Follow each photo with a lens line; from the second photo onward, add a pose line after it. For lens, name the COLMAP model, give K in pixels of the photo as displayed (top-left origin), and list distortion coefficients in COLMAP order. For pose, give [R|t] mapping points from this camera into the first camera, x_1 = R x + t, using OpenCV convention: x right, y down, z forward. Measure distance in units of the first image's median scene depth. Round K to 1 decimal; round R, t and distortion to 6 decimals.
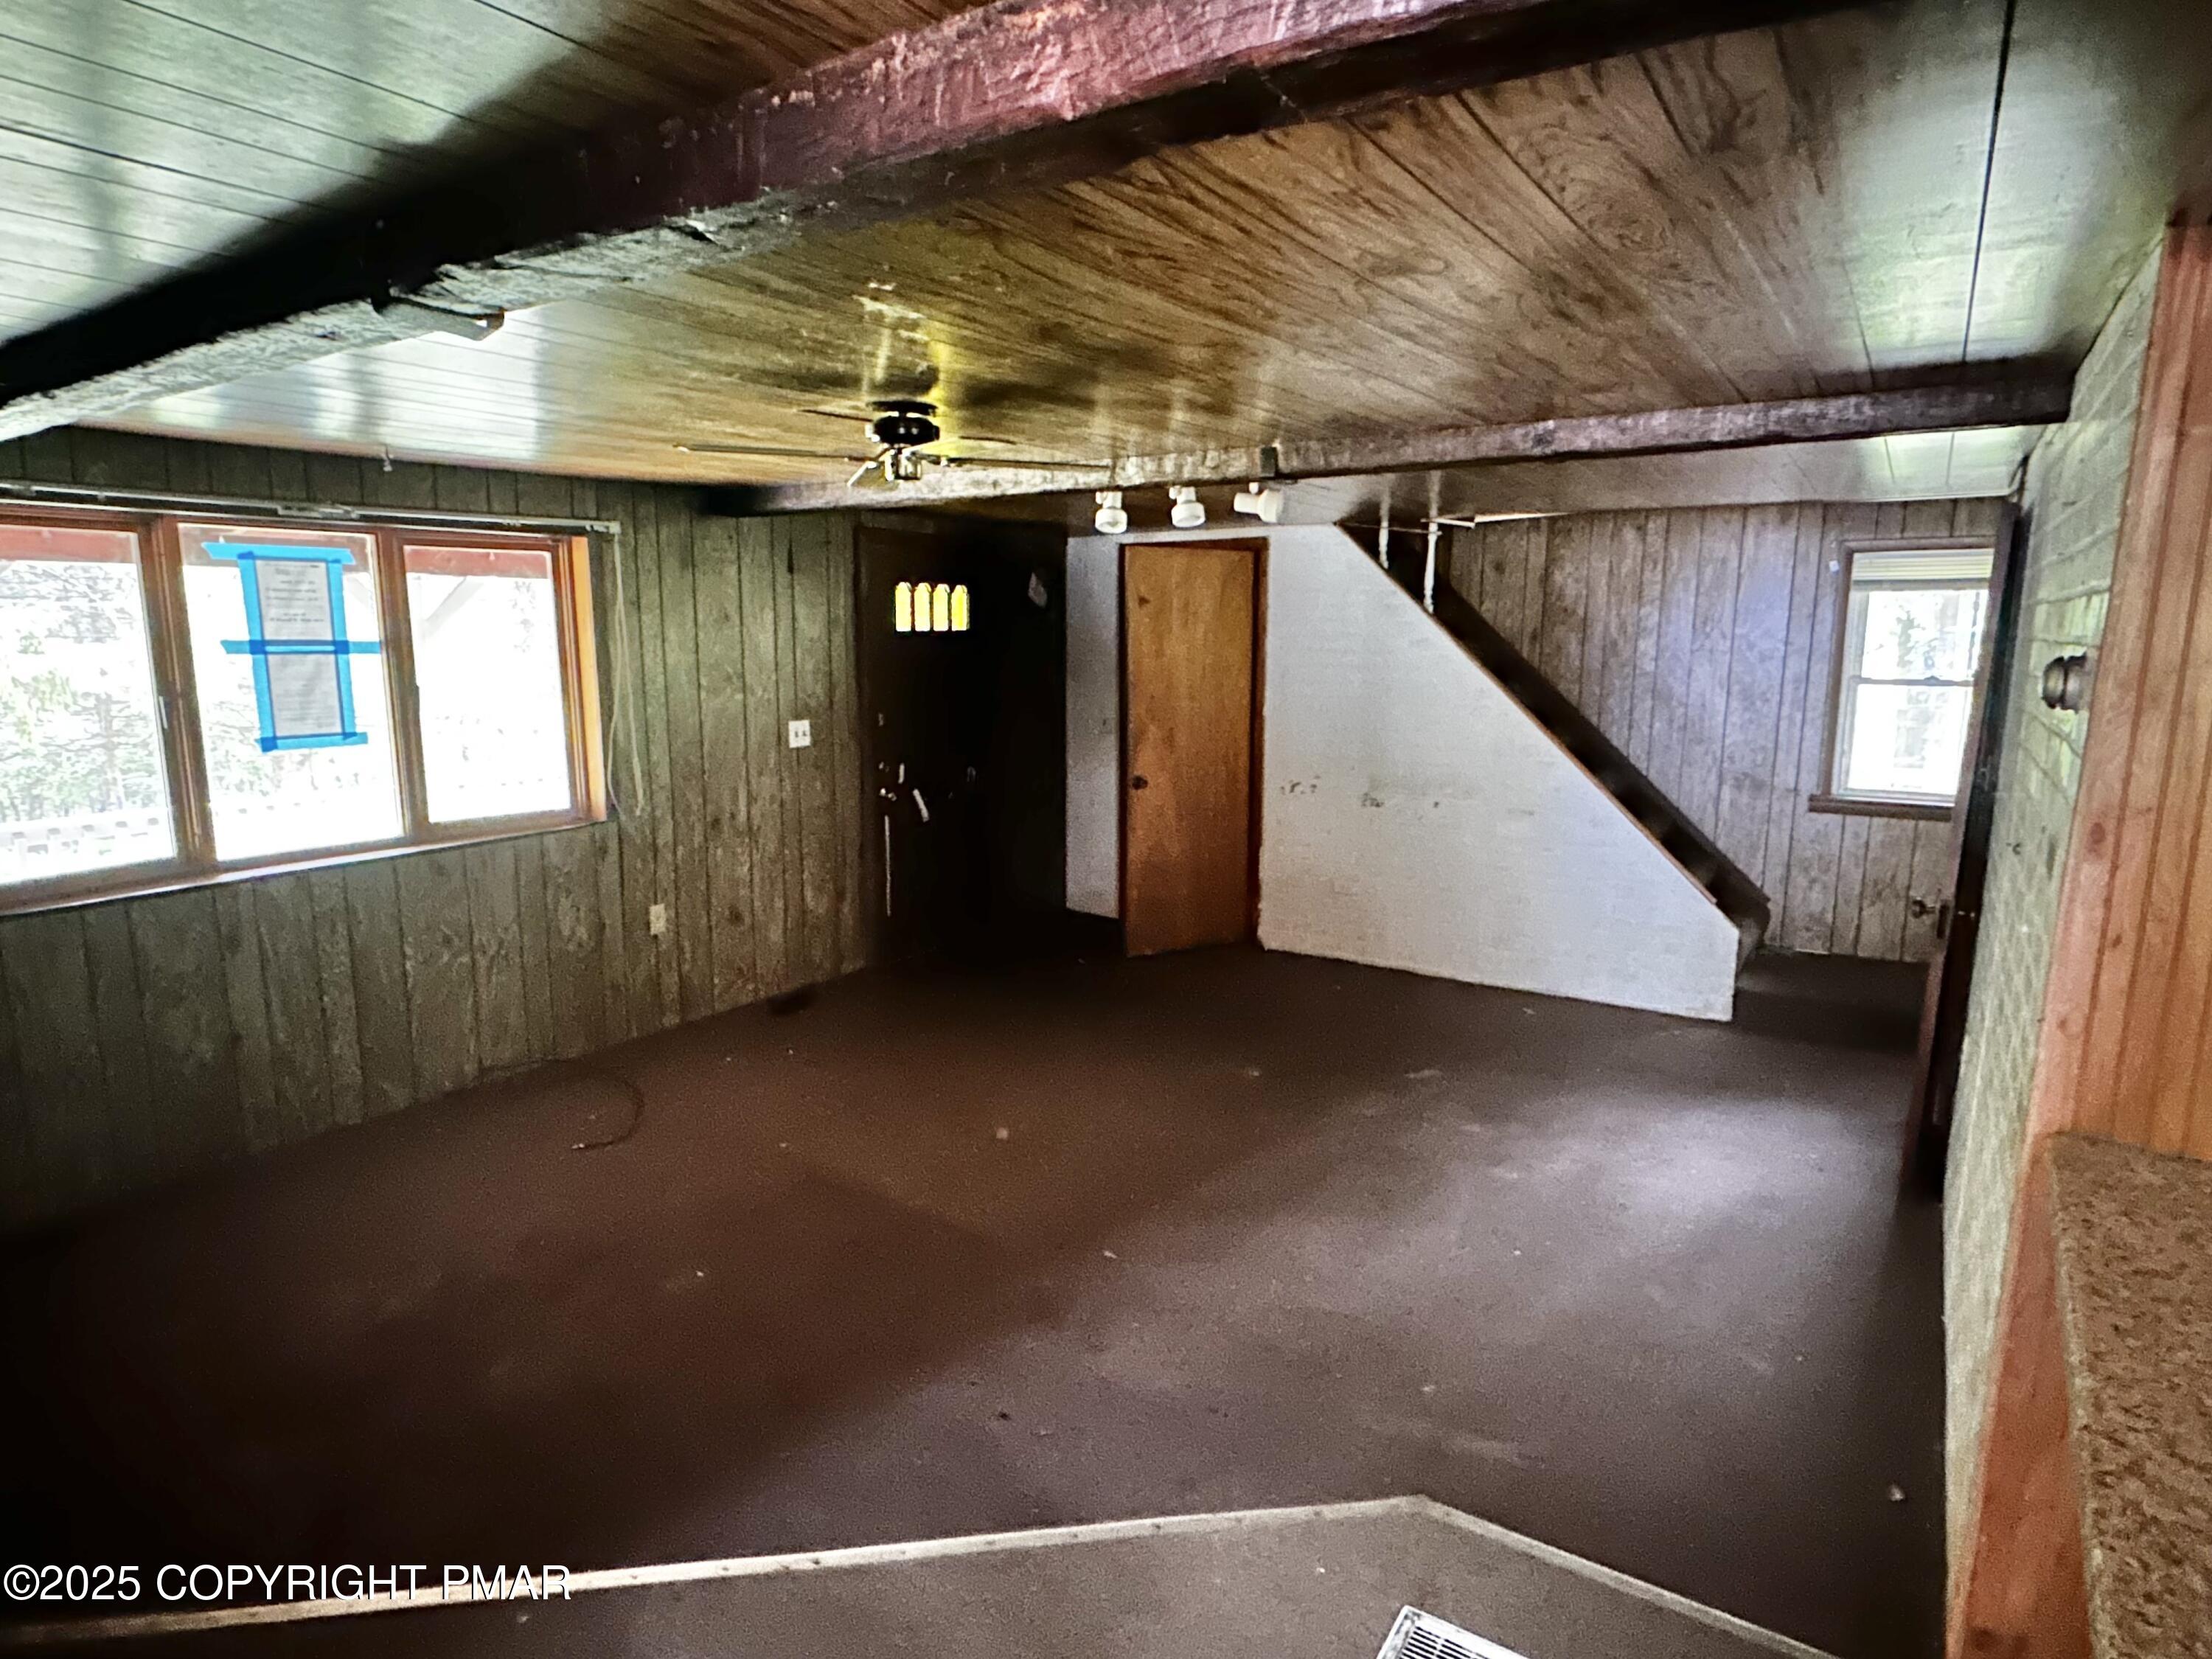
lens RADIAL K [[1229.0, 0, 1094.5], [0, 1229.0, 843.5], [0, 0, 1]] dist [-0.005439, 0.000738]
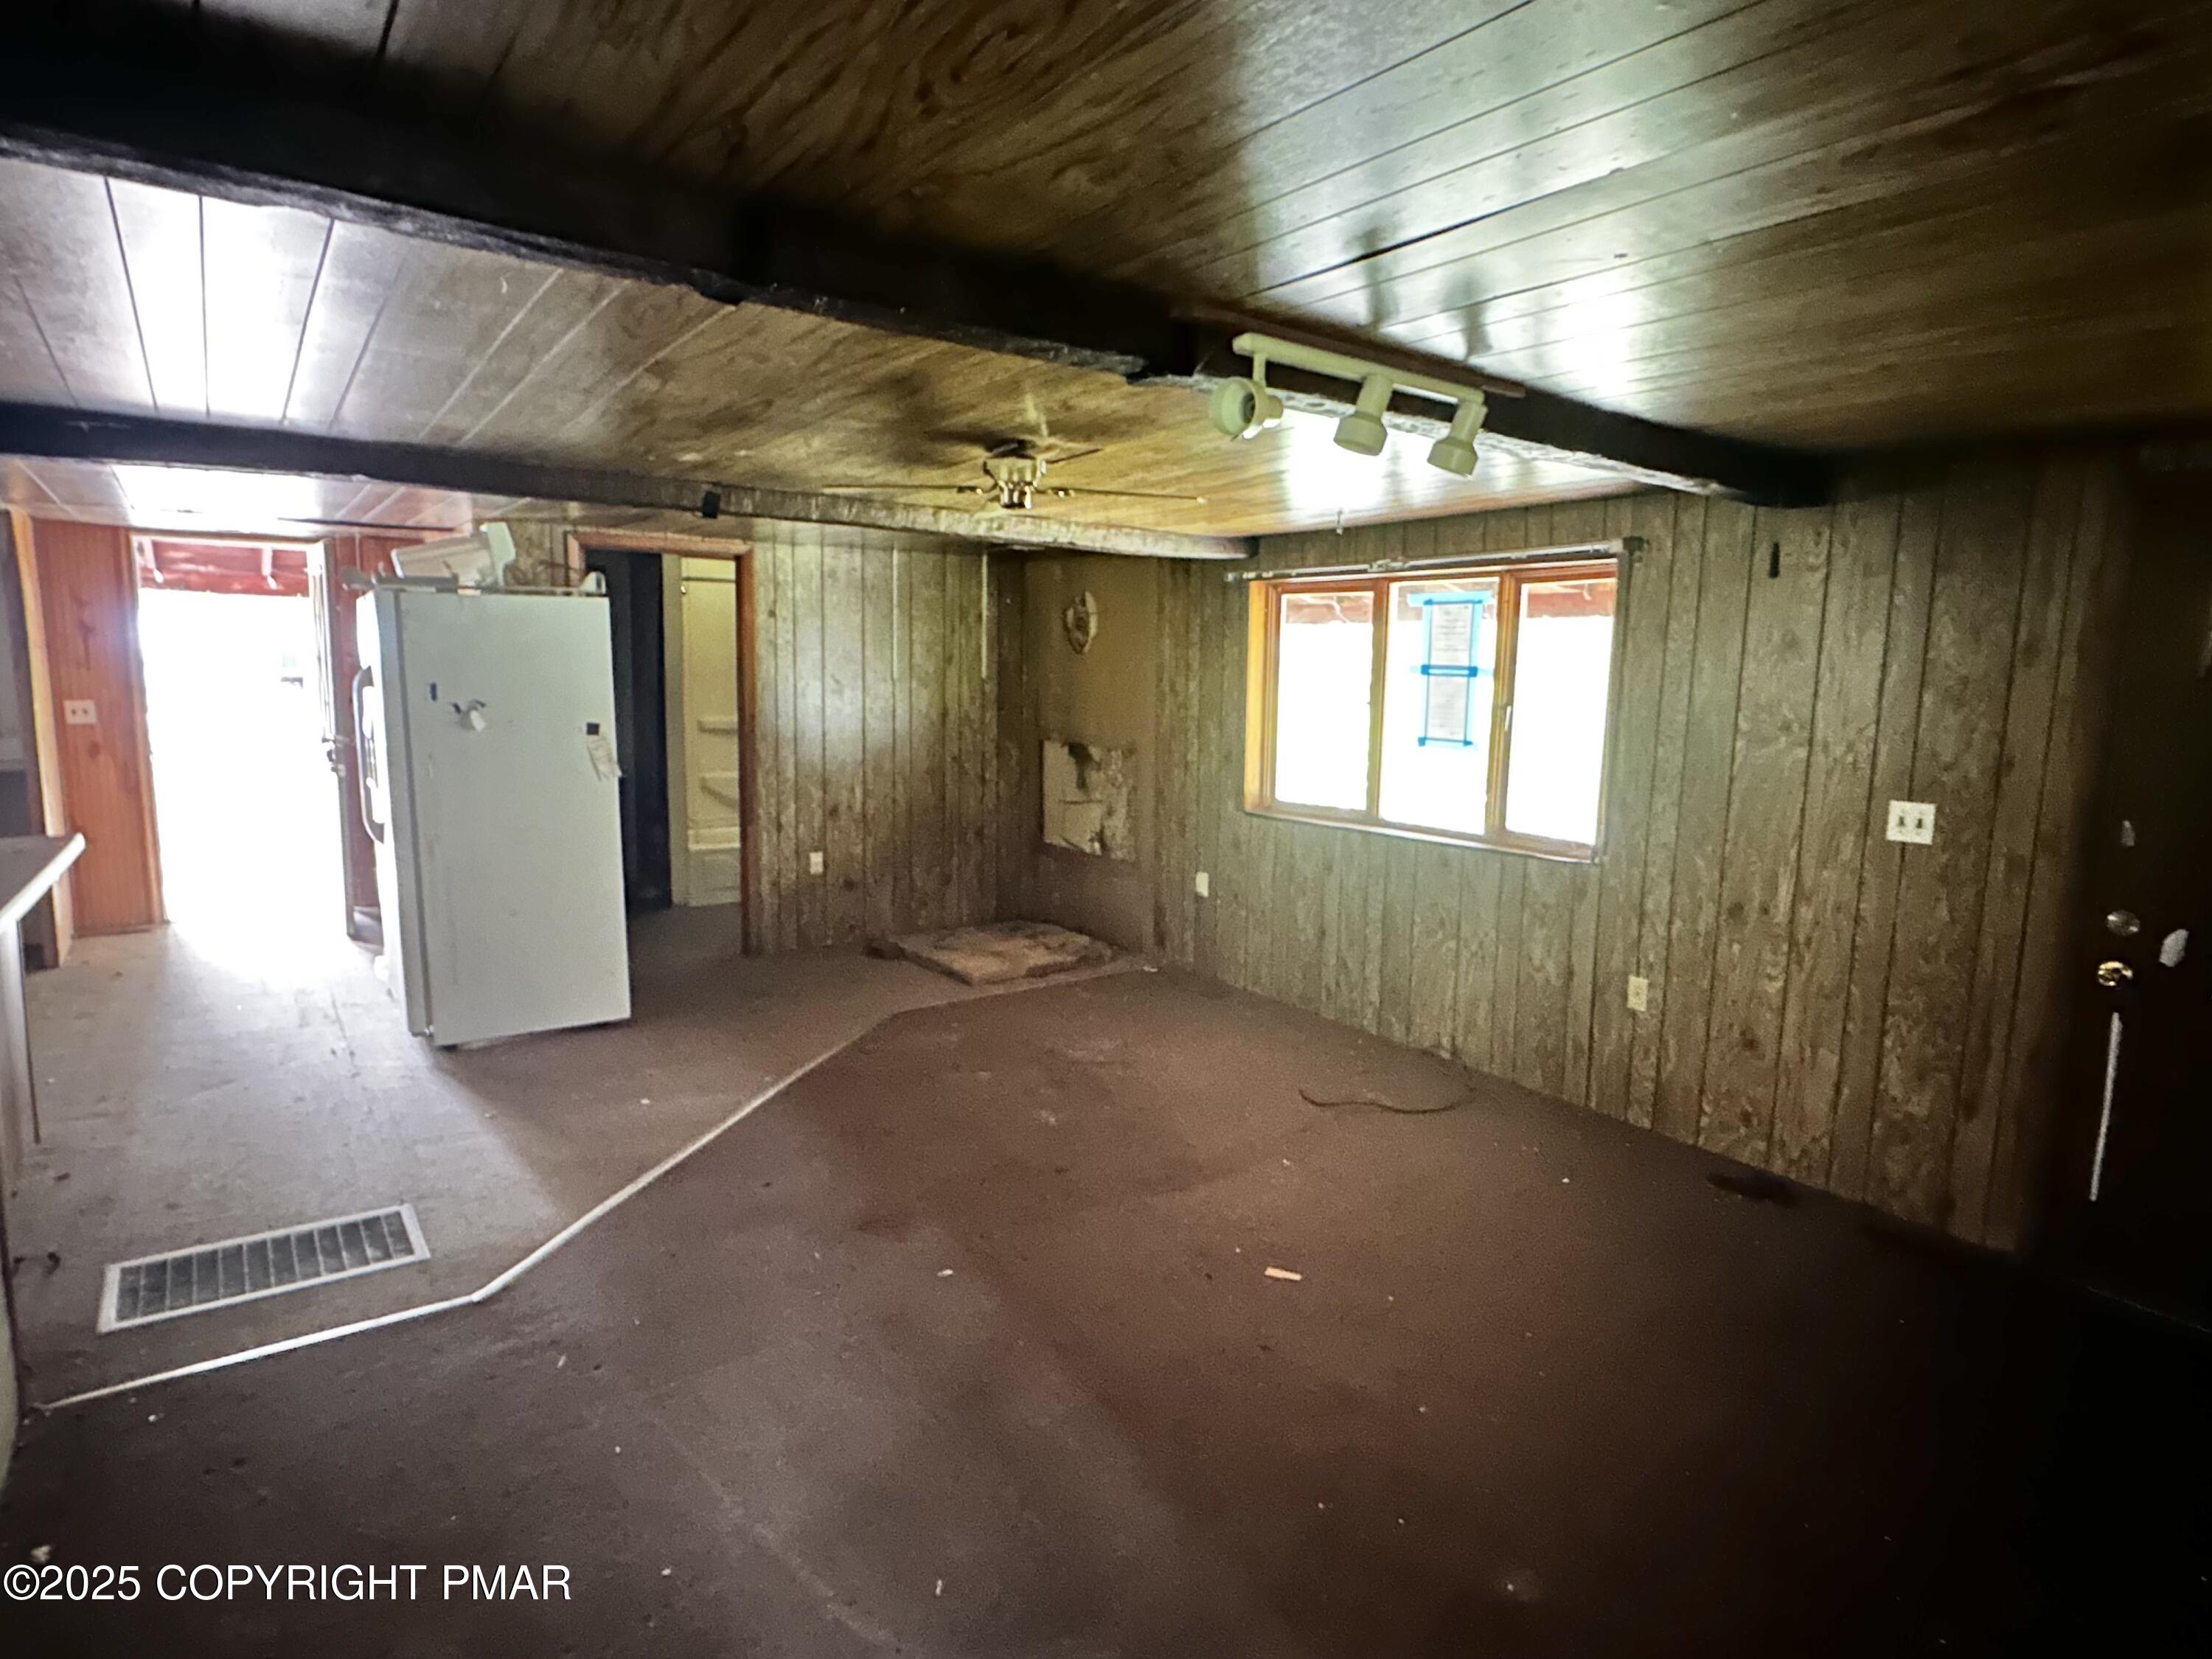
lens RADIAL K [[1229.0, 0, 1096.3], [0, 1229.0, 820.0], [0, 0, 1]] dist [-0.005439, 0.000738]
pose [[-0.344508, 0.109574, -0.932367, 0.583030], [-0.186035, 0.965501, 0.182208, -0.147451], [0.920166, 0.236225, -0.312238, 0.926303]]
